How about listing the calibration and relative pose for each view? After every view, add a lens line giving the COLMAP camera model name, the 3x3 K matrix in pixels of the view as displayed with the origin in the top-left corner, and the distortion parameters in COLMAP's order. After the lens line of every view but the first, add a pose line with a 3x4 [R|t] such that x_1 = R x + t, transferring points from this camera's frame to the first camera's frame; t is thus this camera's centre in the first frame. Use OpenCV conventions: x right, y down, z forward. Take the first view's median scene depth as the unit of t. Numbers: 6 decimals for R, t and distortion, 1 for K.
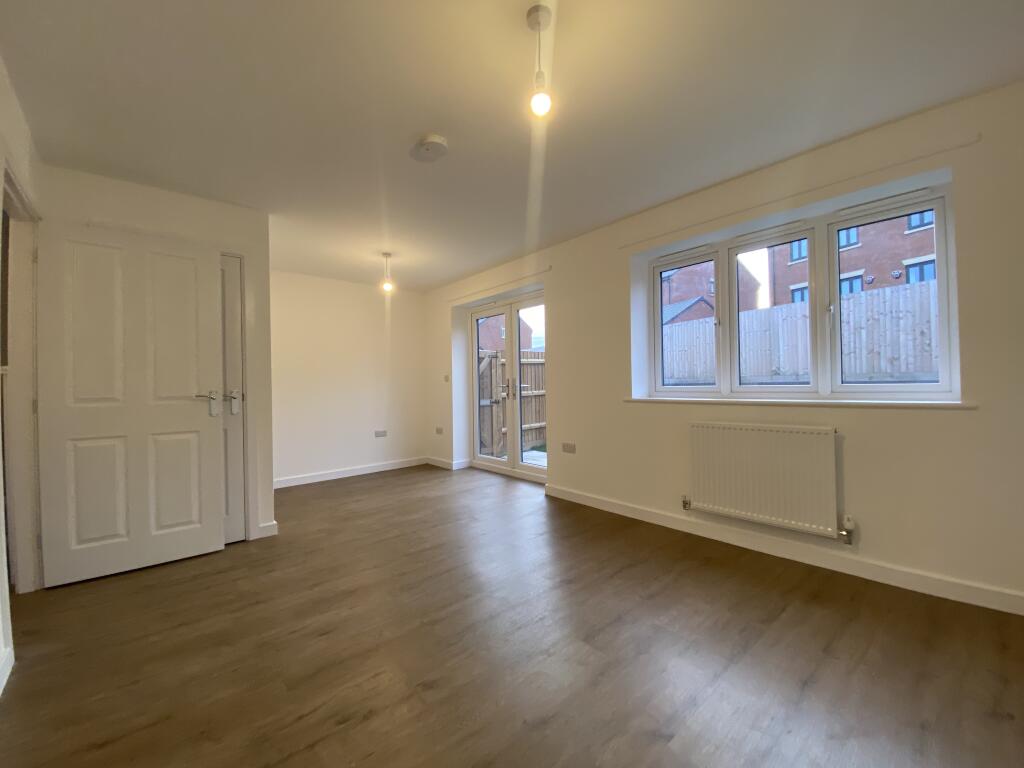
lens RADIAL K [[412.2, 0, 512.0], [0, 412.2, 384.0], [0, 0, 1]] dist [0.025833, -0.026533]
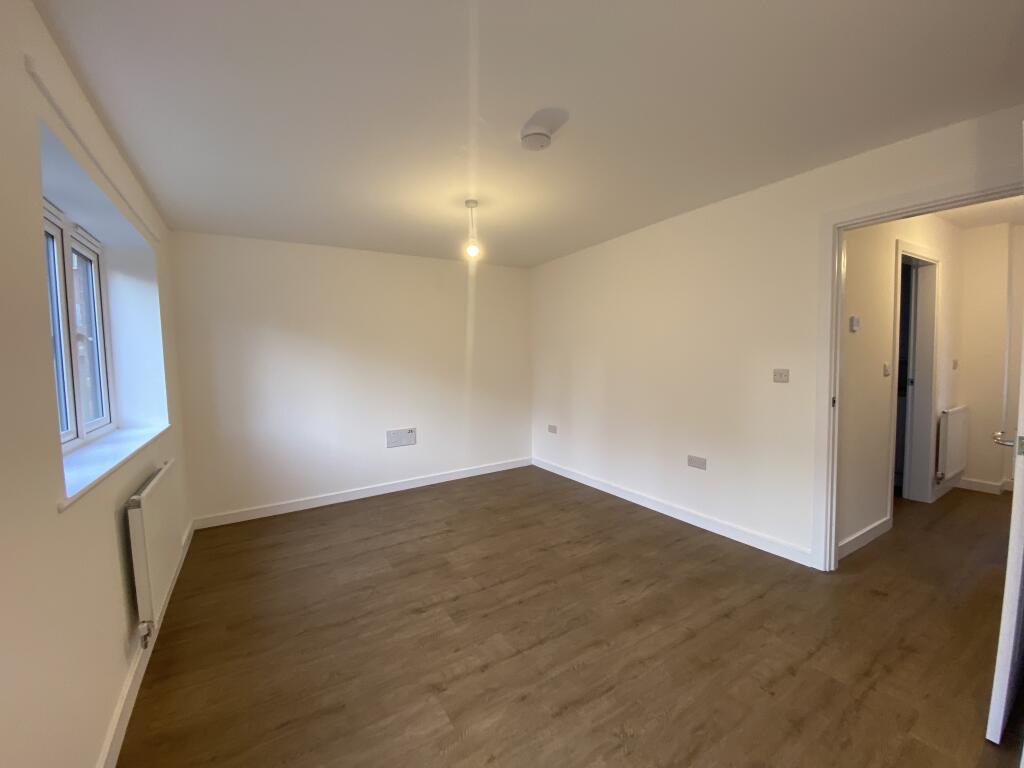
lens RADIAL K [[412.2, 0, 512.0], [0, 412.2, 384.0], [0, 0, 1]] dist [0.025833, -0.026533]
pose [[-0.985067, 0.030143, 0.169509, -0.323958], [0.040149, 0.997628, 0.055912, -0.126642], [-0.167422, 0.061883, -0.983941, 2.285743]]
